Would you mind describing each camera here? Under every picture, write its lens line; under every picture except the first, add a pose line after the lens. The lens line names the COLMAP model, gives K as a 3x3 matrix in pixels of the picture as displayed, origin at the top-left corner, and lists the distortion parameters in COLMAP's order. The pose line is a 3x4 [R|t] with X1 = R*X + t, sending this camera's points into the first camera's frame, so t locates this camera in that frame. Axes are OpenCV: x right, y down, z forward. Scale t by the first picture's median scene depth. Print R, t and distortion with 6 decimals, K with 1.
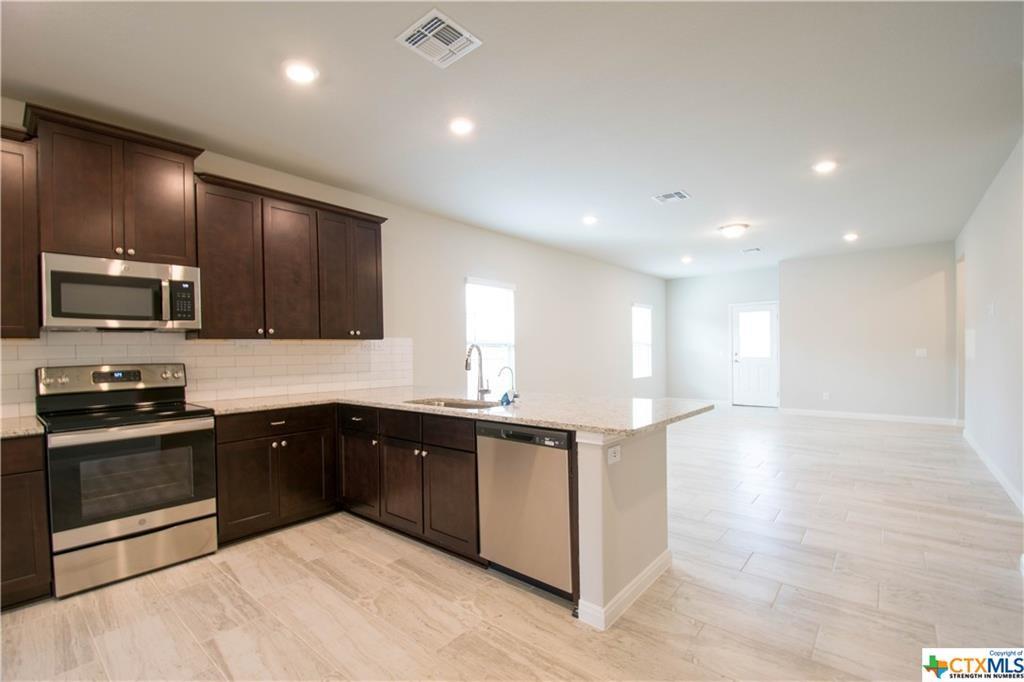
lens RADIAL K [[448.9, 0, 505.8], [0, 448.9, 355.8], [0, 0, 1]] dist [0.014686, -0.023726]
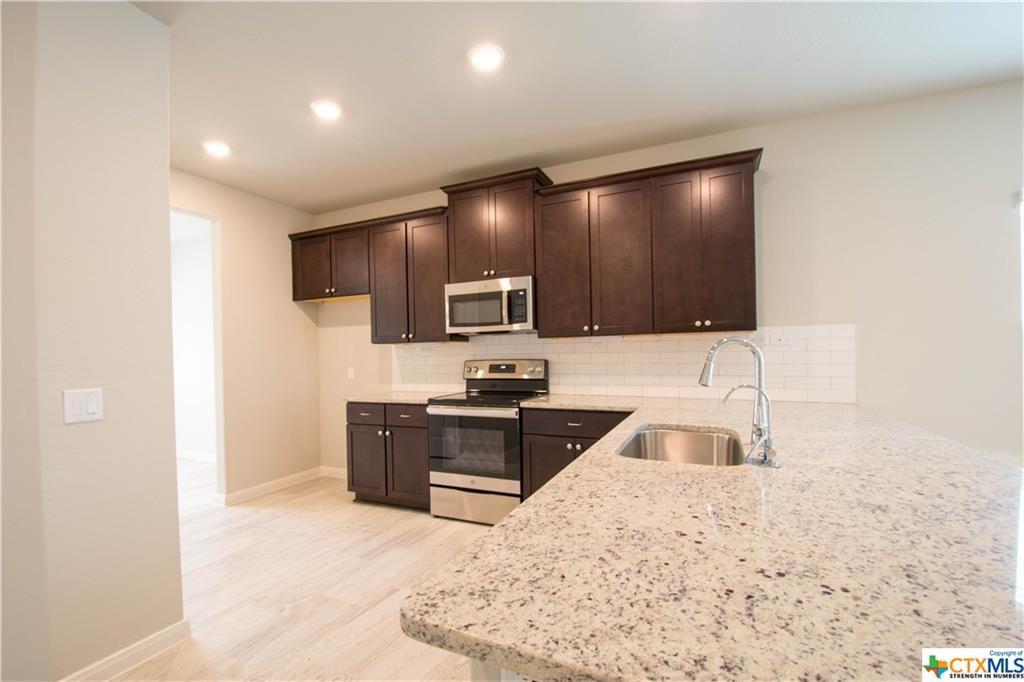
lens RADIAL K [[448.9, 0, 505.8], [0, 448.9, 355.8], [0, 0, 1]] dist [0.014686, -0.023726]
pose [[0.267871, 0.020965, -0.963227, 0.407672], [0.003497, 0.999735, 0.022732, -0.020895], [0.963448, -0.009458, 0.267727, 0.662040]]
